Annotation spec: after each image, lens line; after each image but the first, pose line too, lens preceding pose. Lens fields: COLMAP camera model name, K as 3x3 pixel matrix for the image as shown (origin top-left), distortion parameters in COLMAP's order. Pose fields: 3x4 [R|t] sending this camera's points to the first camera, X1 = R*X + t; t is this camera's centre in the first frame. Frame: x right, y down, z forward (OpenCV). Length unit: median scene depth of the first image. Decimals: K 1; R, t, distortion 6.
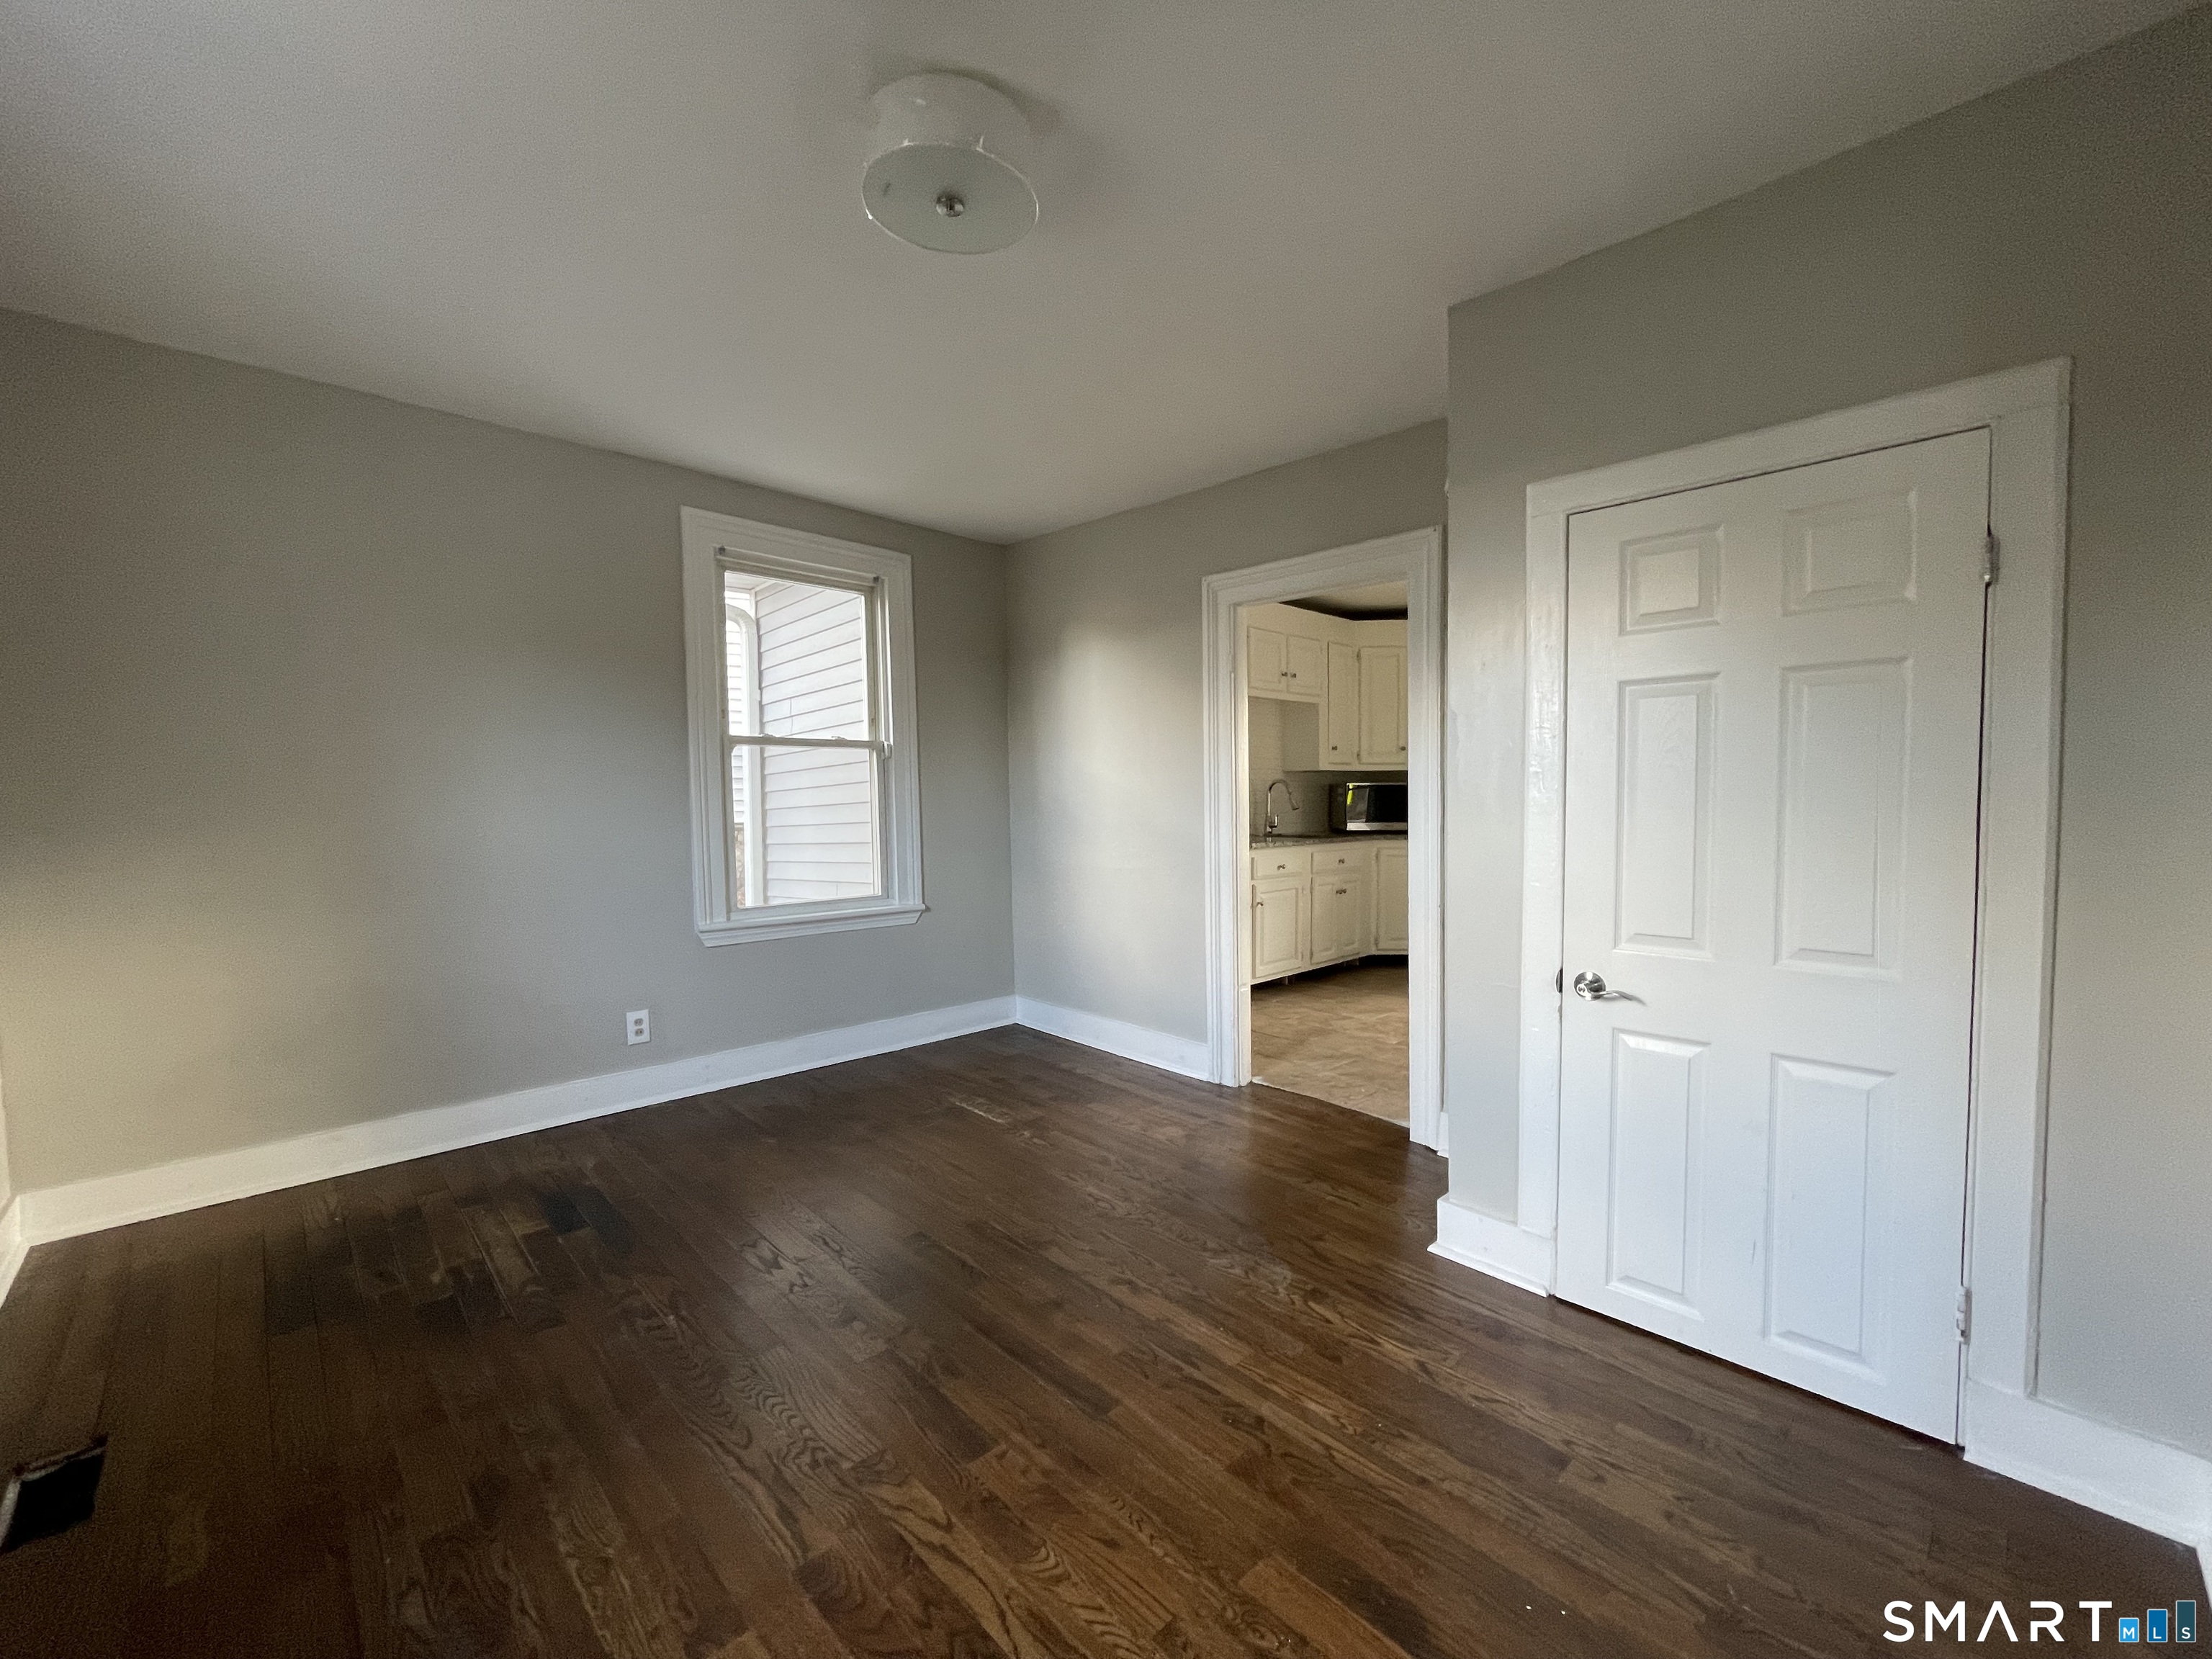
lens RADIAL K [[903.7, 0, 1106.9], [0, 903.7, 836.5], [0, 0, 1]] dist [-0.005443, 0.000284]
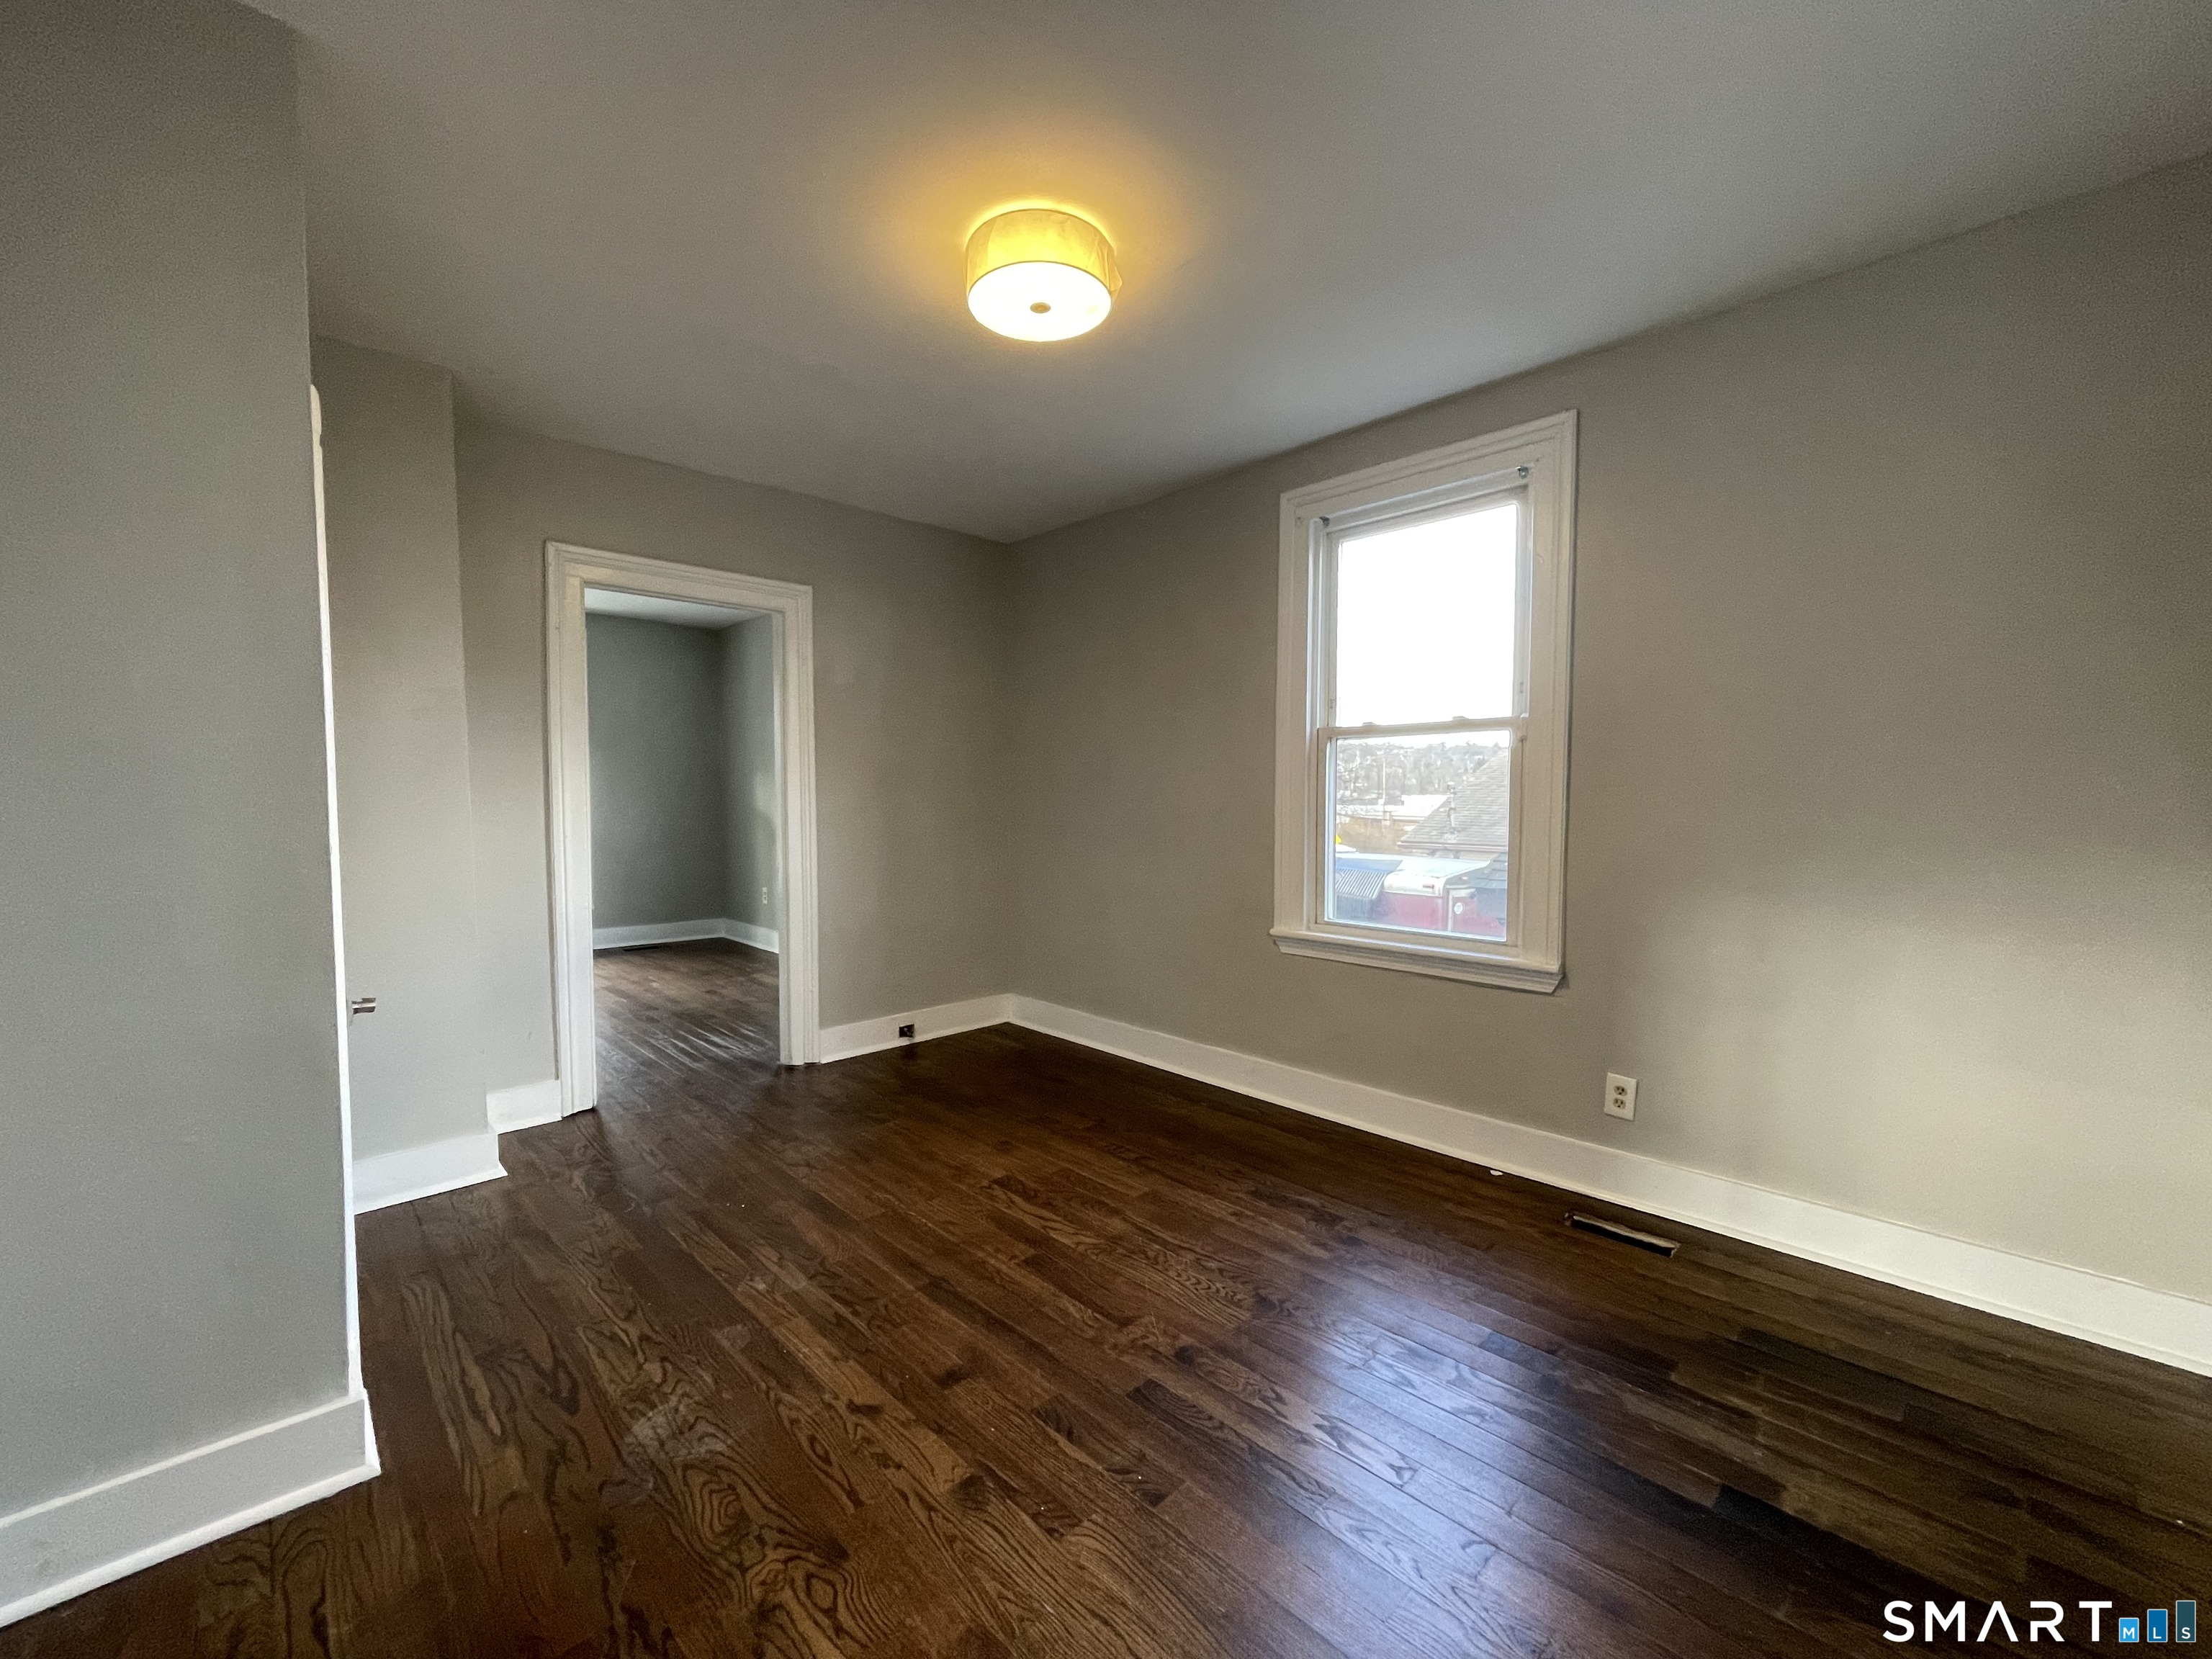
lens RADIAL K [[903.7, 0, 1111.1], [0, 903.7, 835.2], [0, 0, 1]] dist [-0.005443, 0.000284]
pose [[-0.999984, 0.005297, -0.001994, -0.202436], [0.005082, 0.995400, 0.095671, -0.080017], [0.002492, 0.095659, -0.995411, 1.757891]]
